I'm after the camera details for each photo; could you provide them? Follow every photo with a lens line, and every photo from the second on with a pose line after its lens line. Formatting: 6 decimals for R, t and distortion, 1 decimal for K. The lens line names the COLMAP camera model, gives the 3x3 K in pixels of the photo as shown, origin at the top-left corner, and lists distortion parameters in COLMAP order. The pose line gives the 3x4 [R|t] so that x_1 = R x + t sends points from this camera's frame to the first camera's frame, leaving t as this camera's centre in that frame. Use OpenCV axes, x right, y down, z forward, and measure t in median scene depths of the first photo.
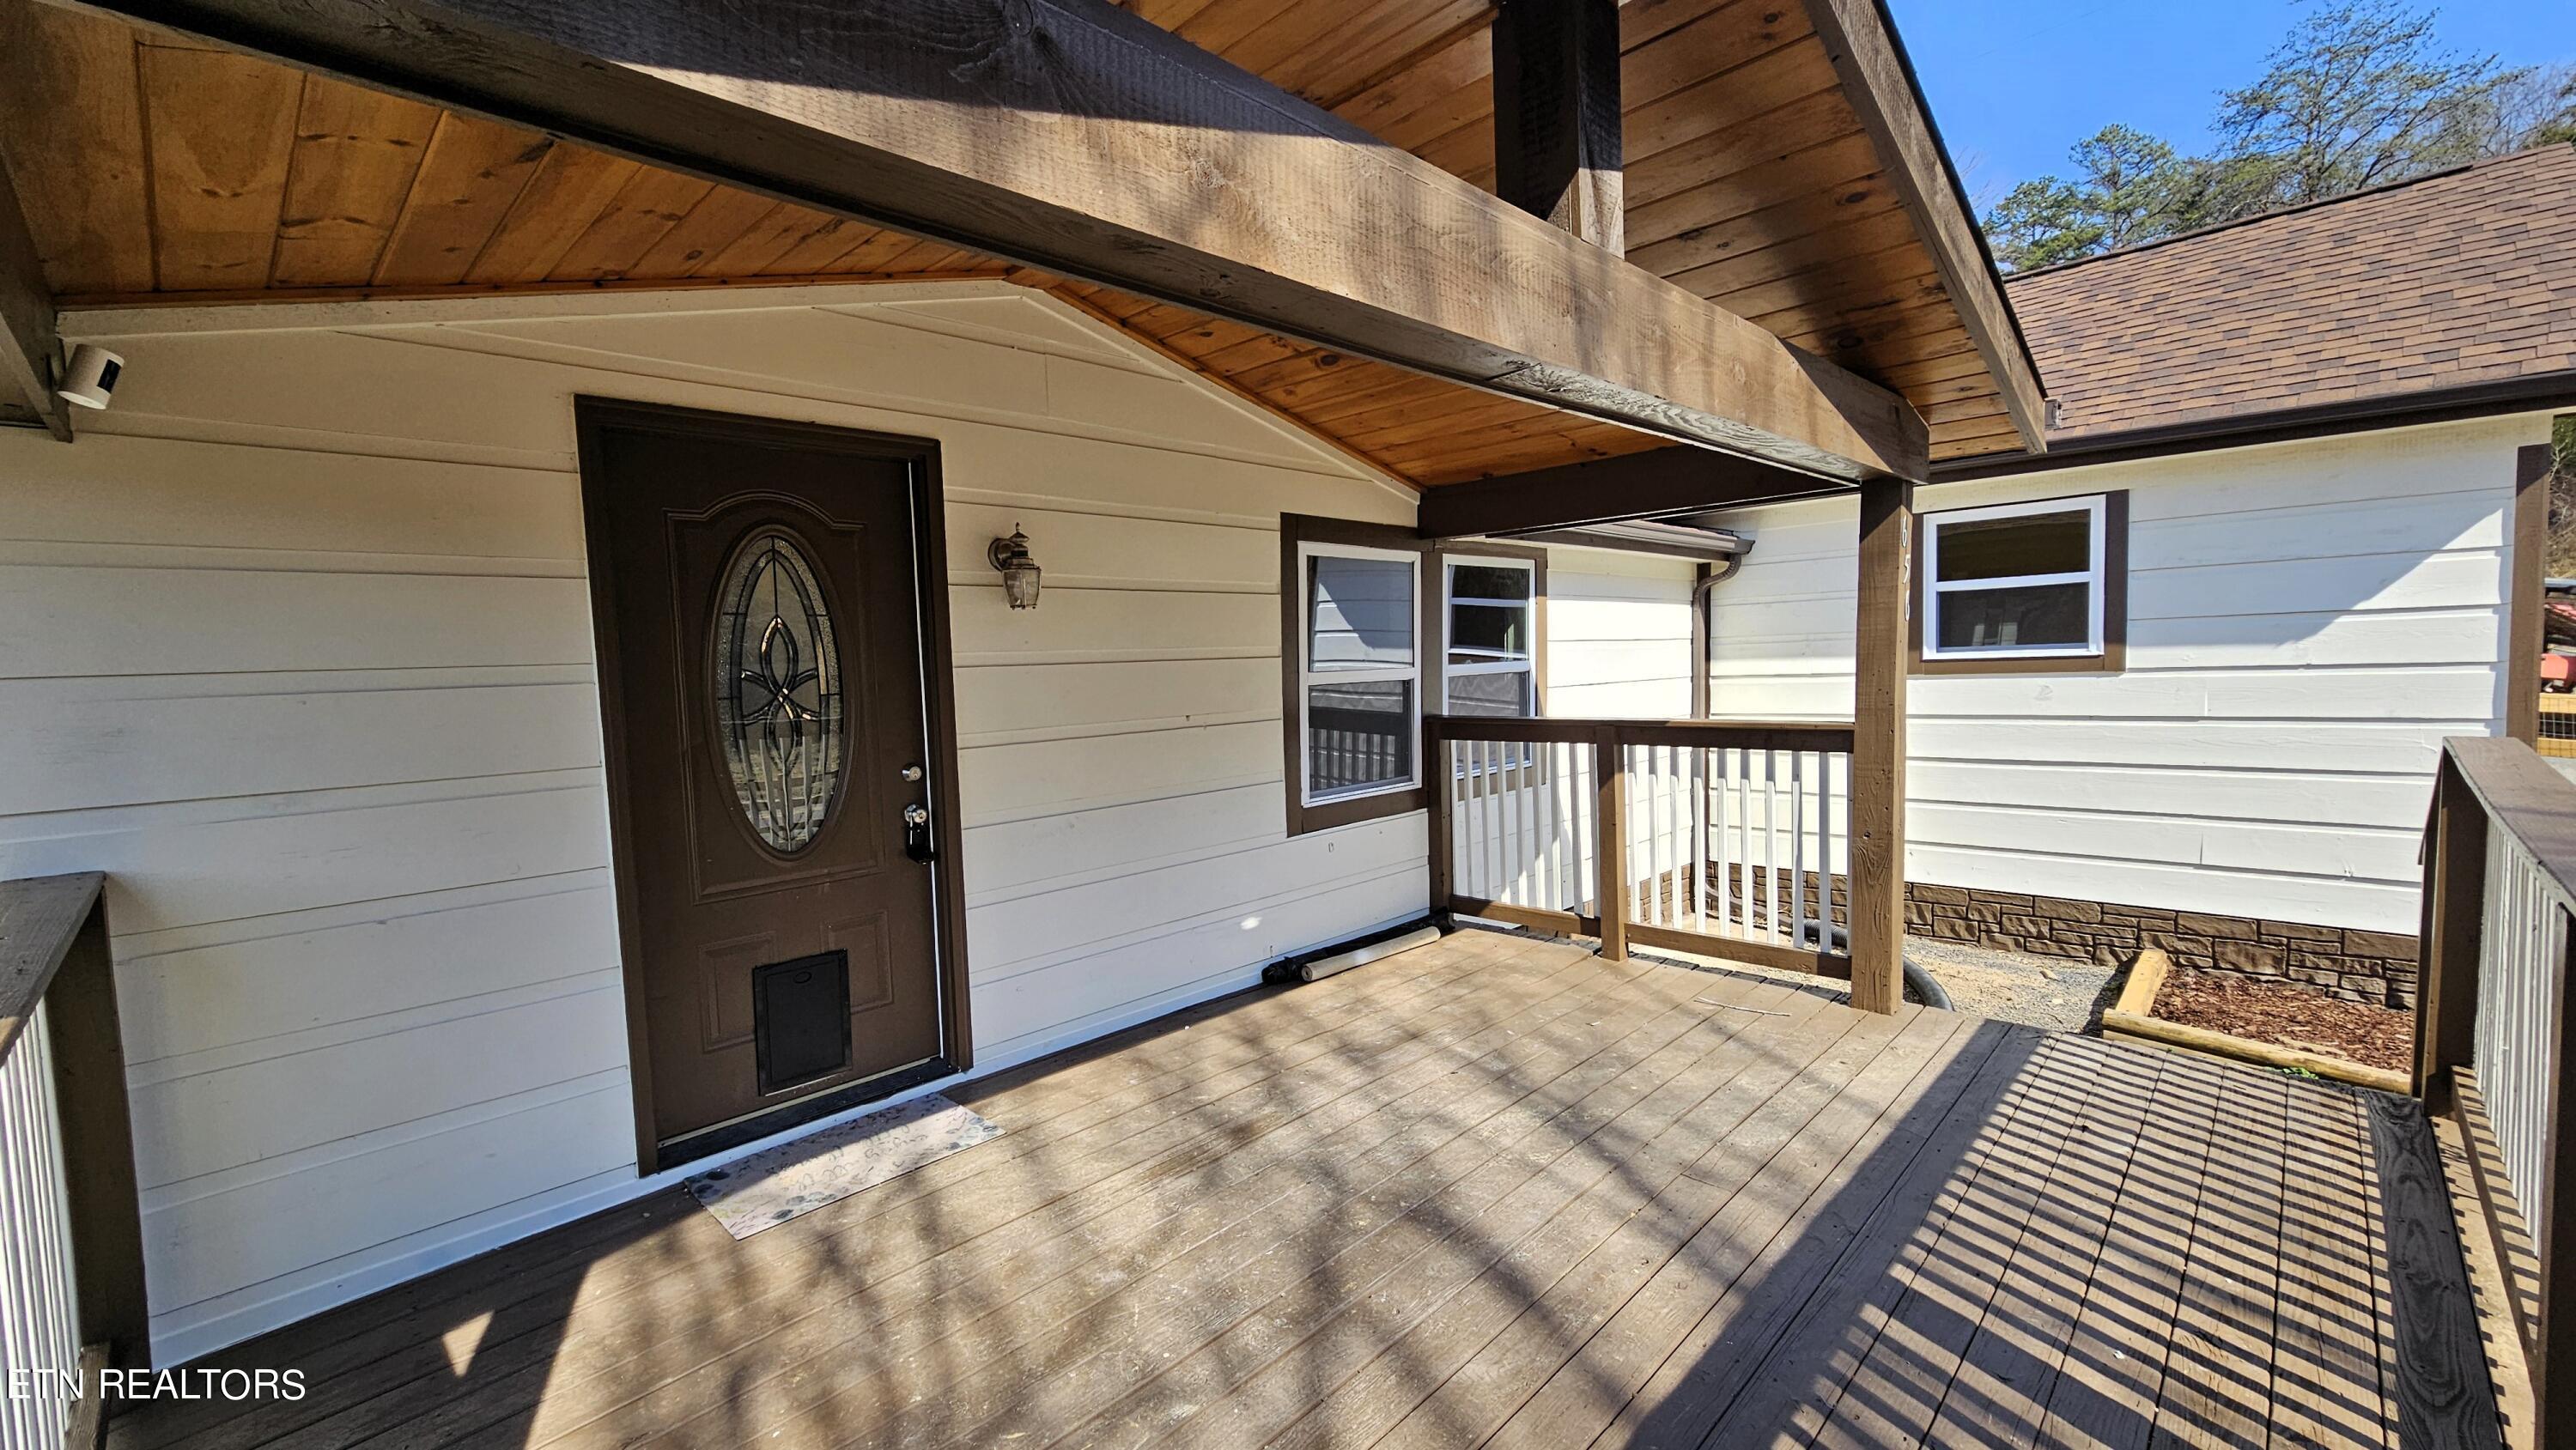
lens RADIAL K [[1047.9, 0, 1282.0], [0, 1047.9, 732.9], [0, 0, 1]] dist [-0.001287, 0.000790]
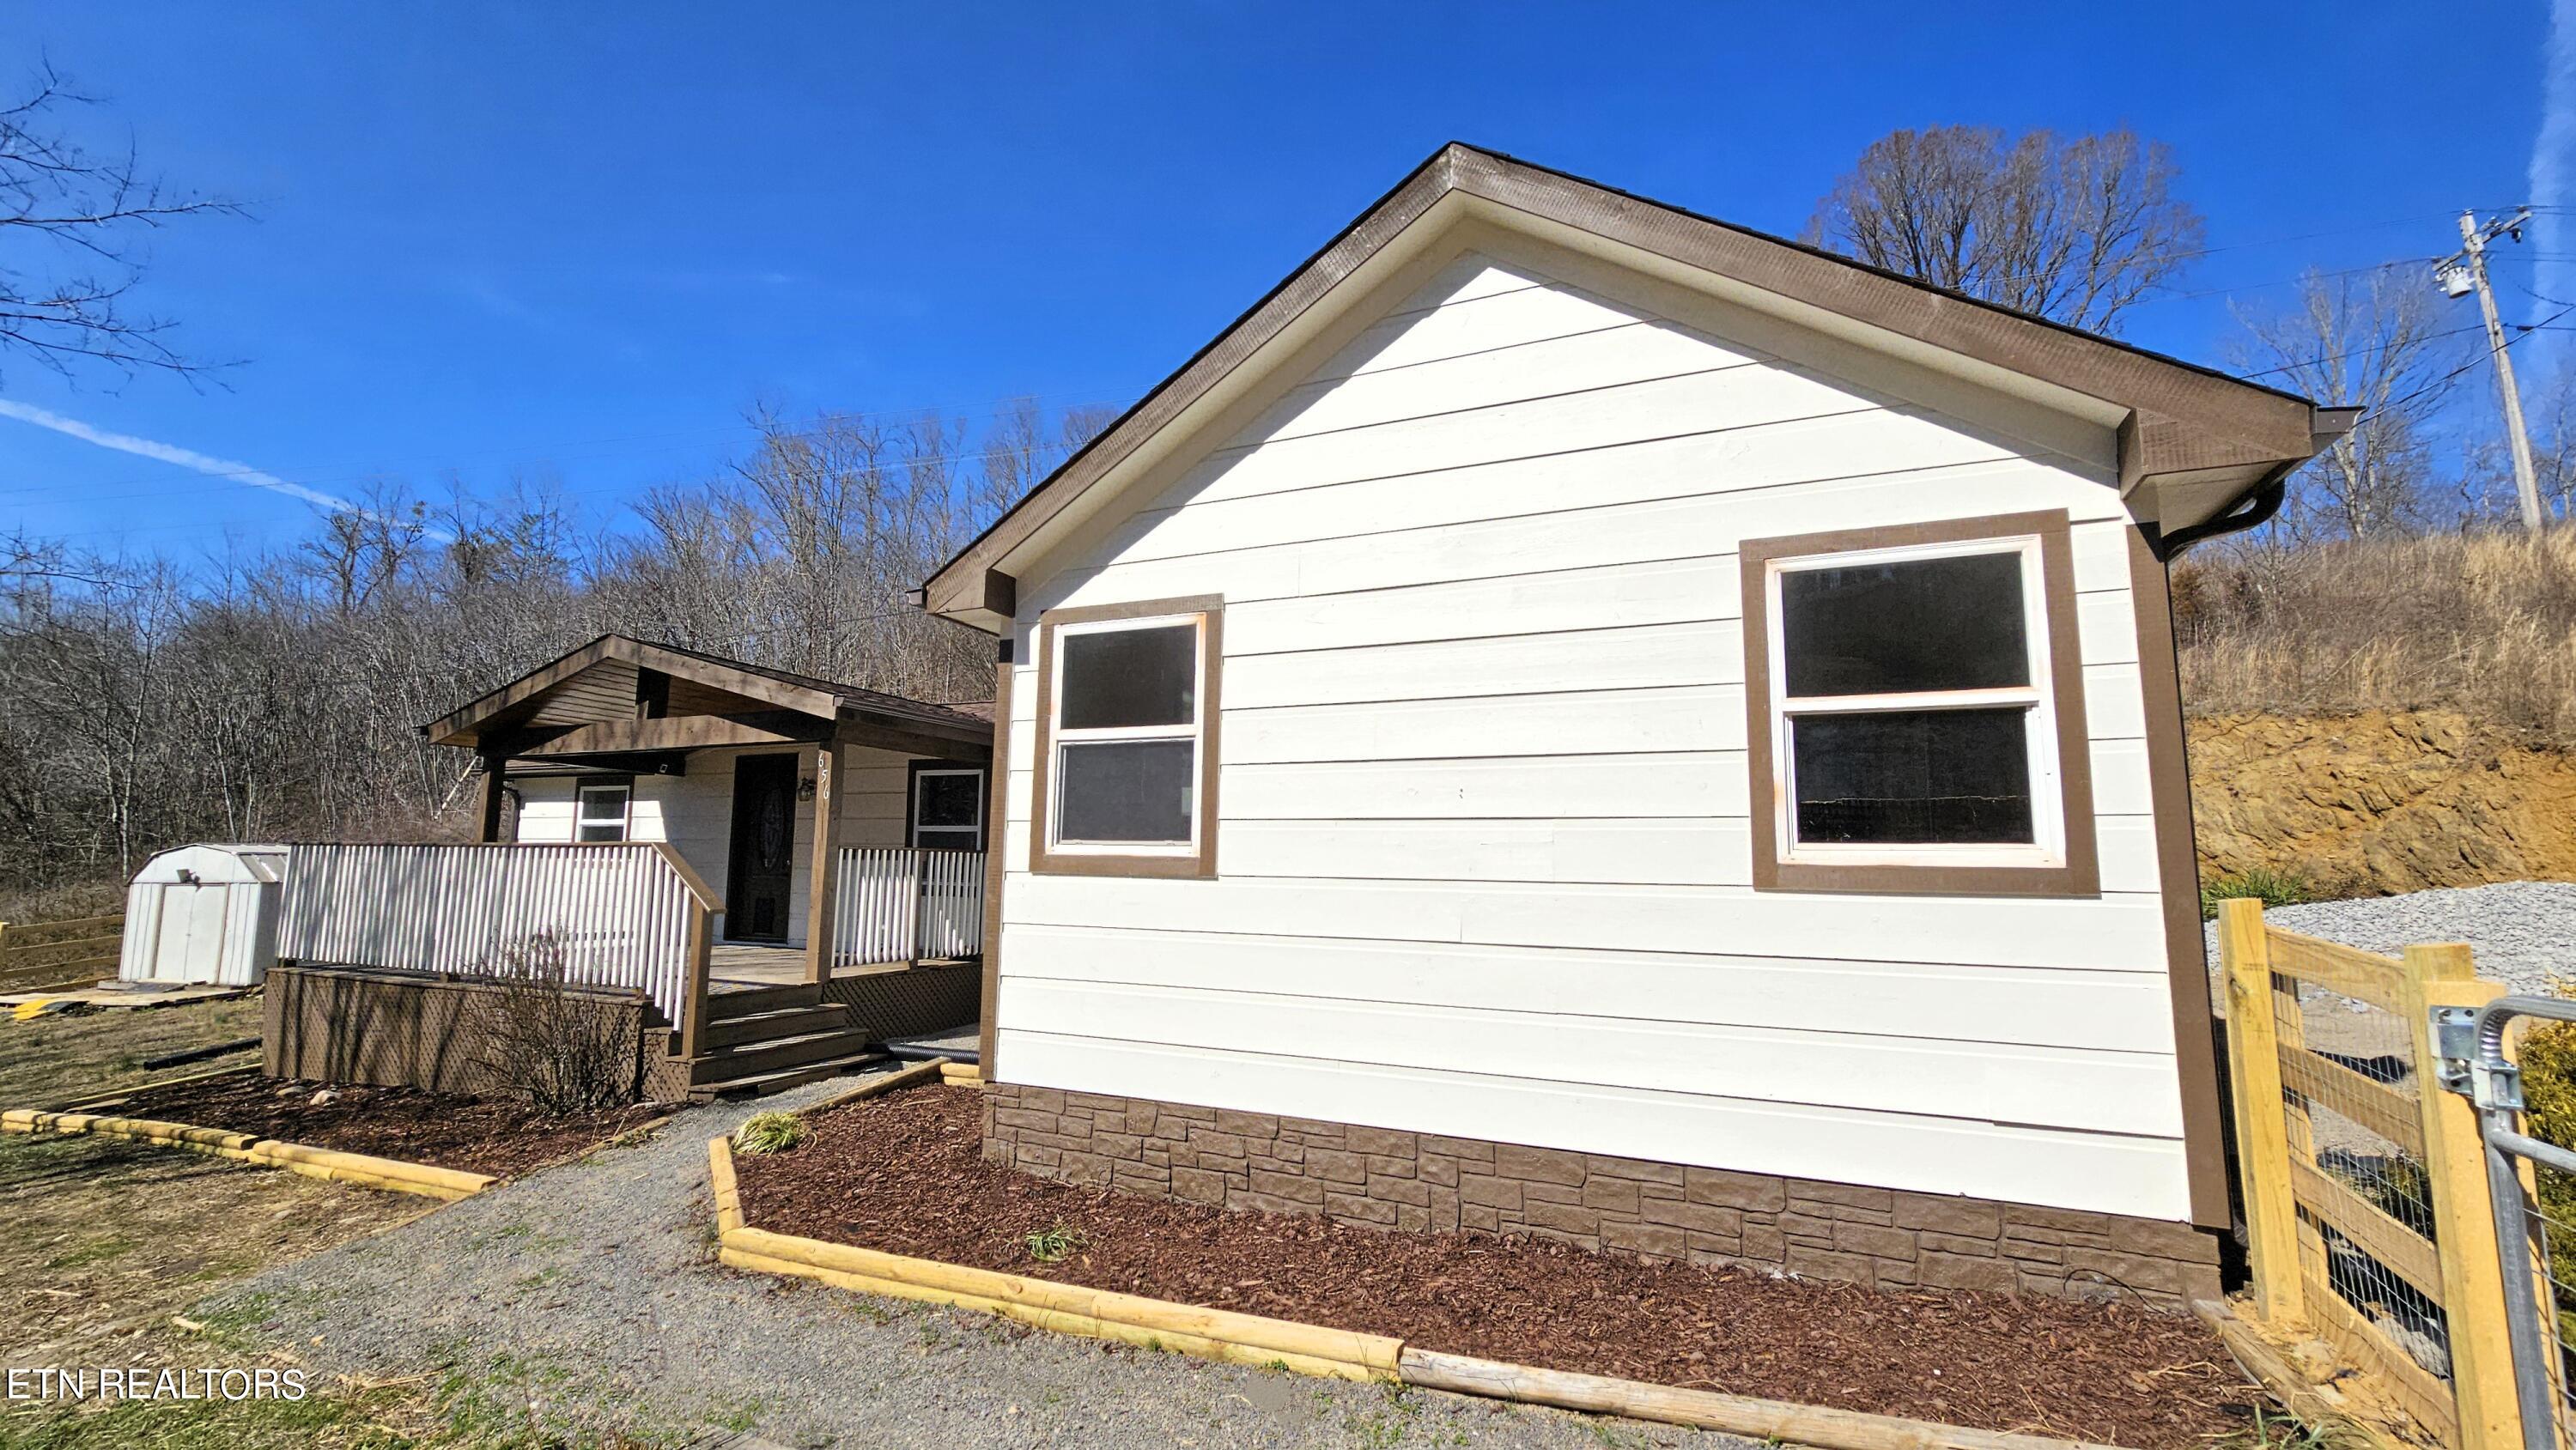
lens RADIAL K [[1047.9, 0, 1282.0], [0, 1047.9, 732.9], [0, 0, 1]] dist [-0.001287, 0.000790]
pose [[0.364330, -0.080217, -0.927809, 1.958217], [-0.095407, 0.987826, -0.122870, -0.042117], [0.926370, 0.133284, 0.352242, 0.710551]]
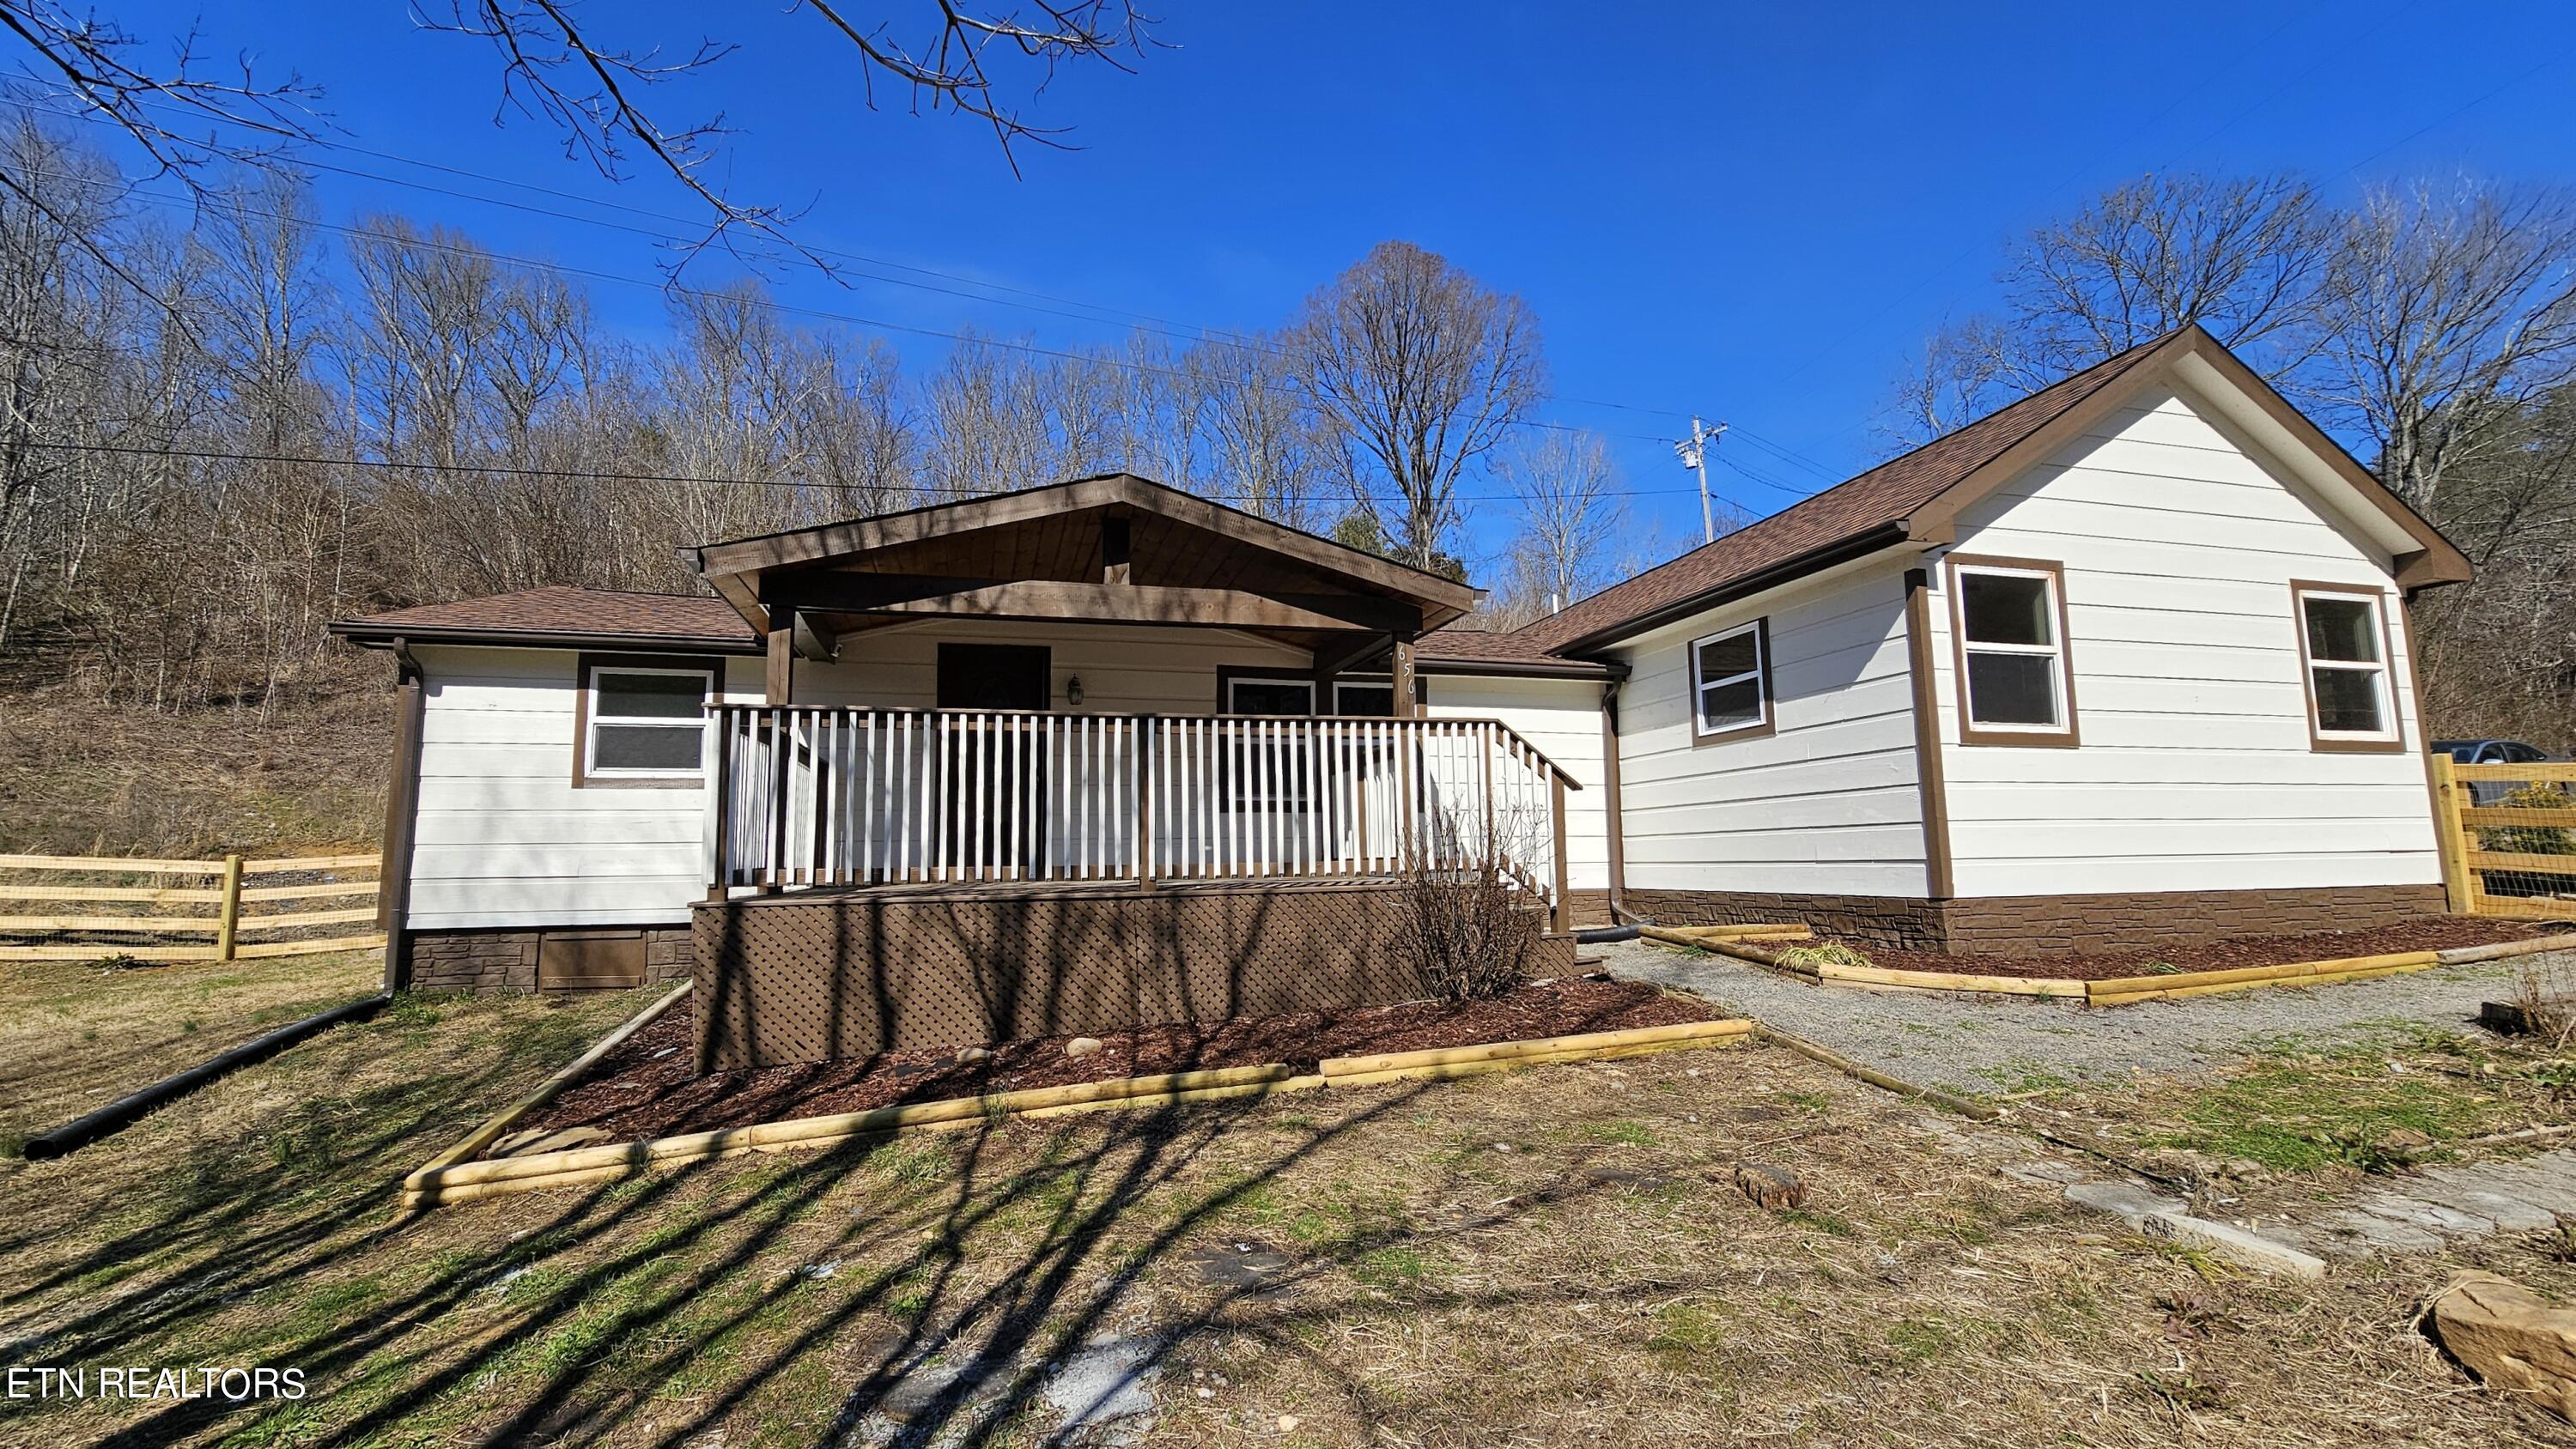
lens RADIAL K [[1047.9, 0, 1282.0], [0, 1047.9, 732.4], [0, 0, 1]] dist [-0.001287, 0.000790]
pose [[0.865350, -0.034746, -0.499962, 0.936661], [-0.052412, 0.985849, -0.159229, 0.213248], [0.498419, 0.163992, 0.851284, -0.618803]]
